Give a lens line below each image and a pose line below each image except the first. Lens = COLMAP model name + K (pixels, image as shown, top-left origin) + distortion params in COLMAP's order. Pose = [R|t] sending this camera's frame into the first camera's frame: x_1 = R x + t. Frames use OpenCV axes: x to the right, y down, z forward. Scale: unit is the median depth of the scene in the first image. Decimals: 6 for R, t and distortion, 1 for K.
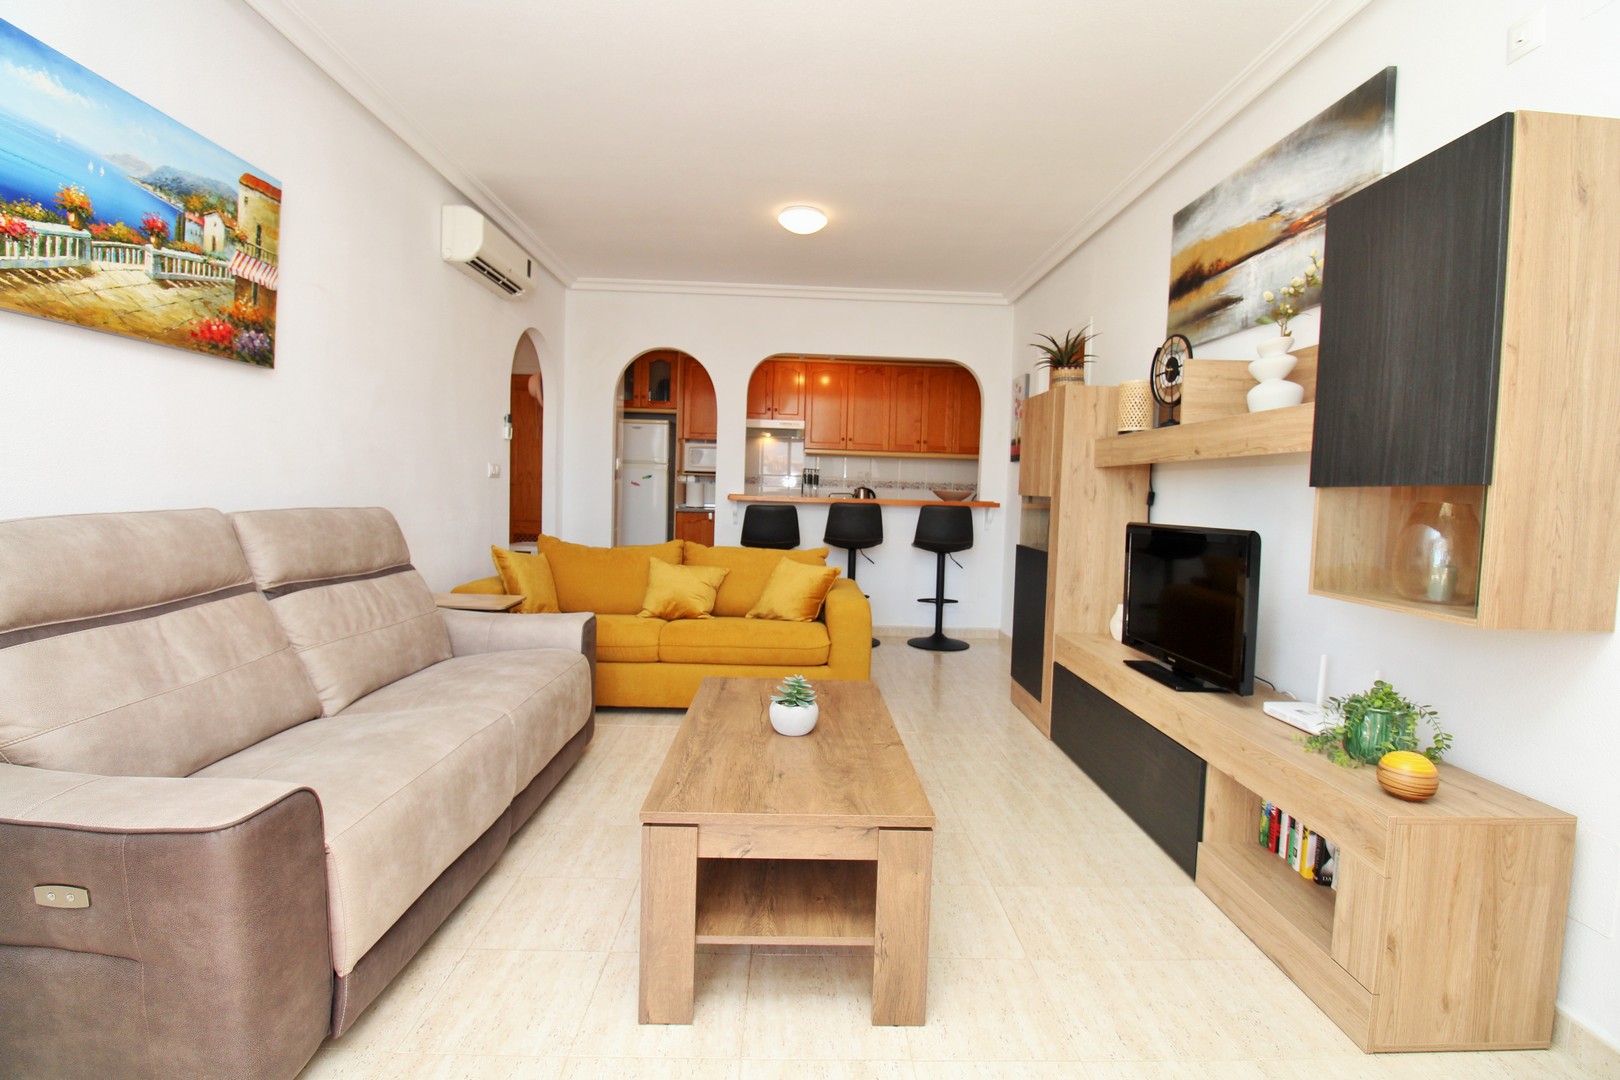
lens RADIAL K [[753.2, 0, 813.2], [0, 753.2, 526.3], [0, 0, 1]] dist [0.002471, -0.011027]
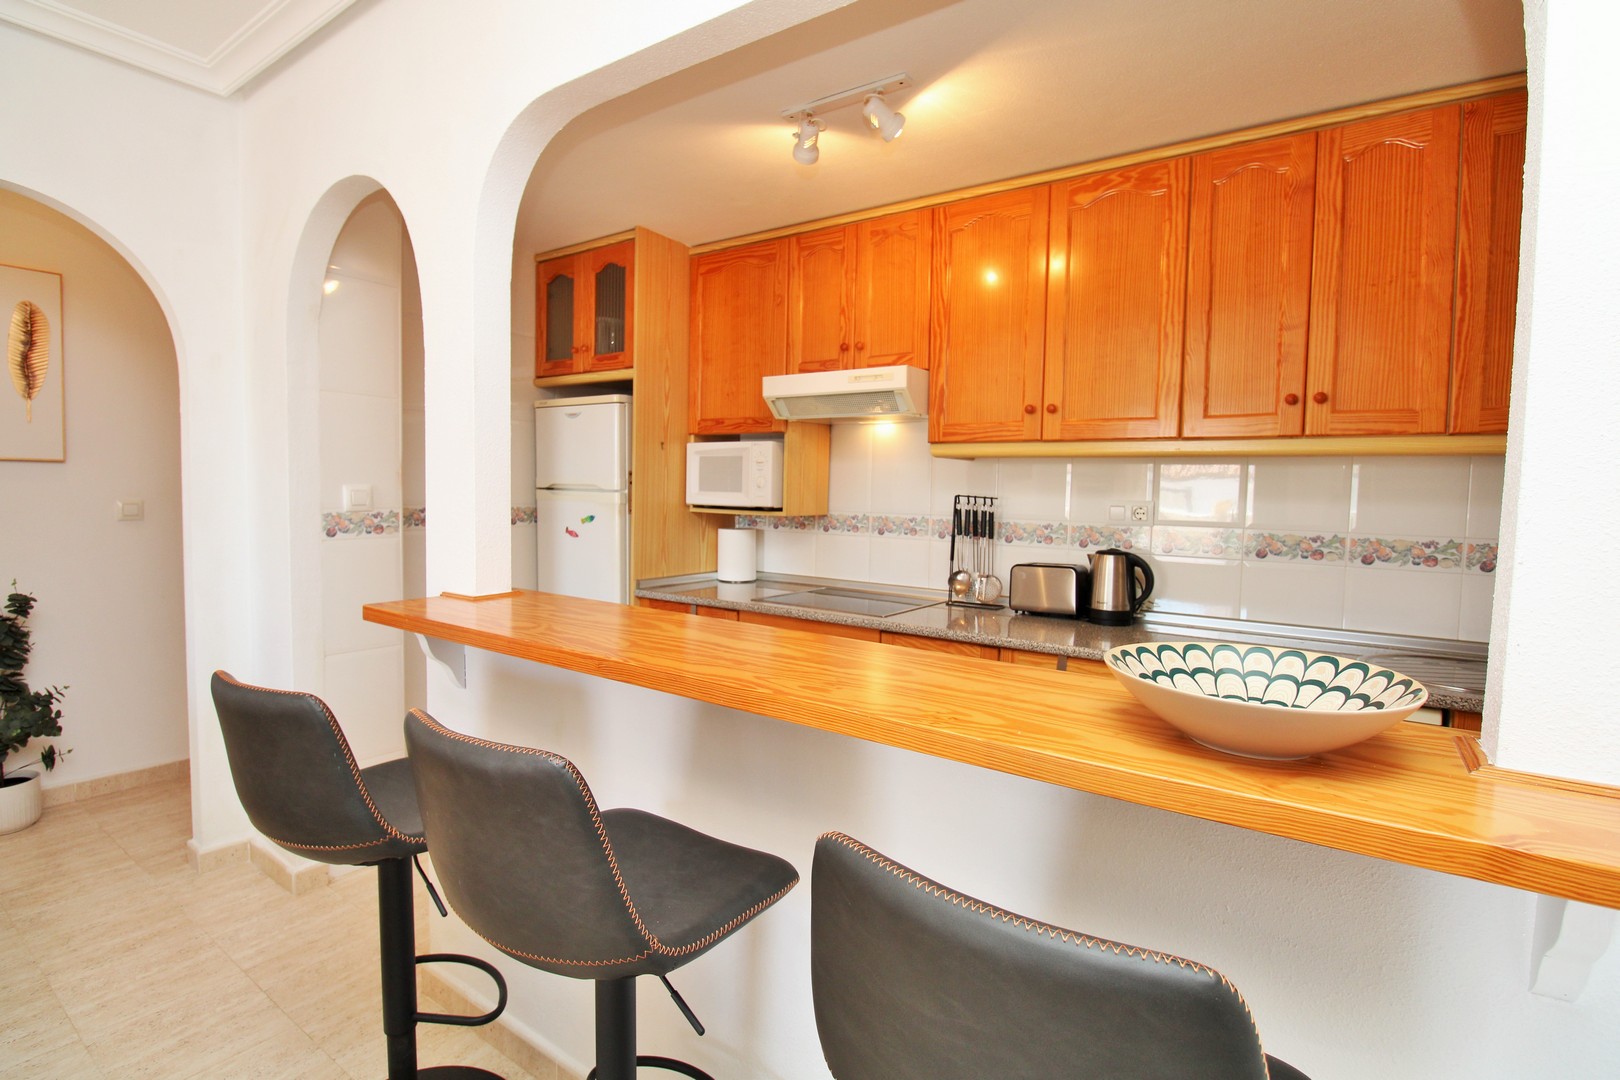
lens RADIAL K [[753.2, 0, 819.8], [0, 753.2, 525.4], [0, 0, 1]] dist [0.002471, -0.011027]
pose [[0.809197, 0.017097, -0.587289, 0.436479], [-0.025311, 0.999663, -0.005772, -0.159974], [0.586992, 0.019536, 0.809357, 1.805707]]
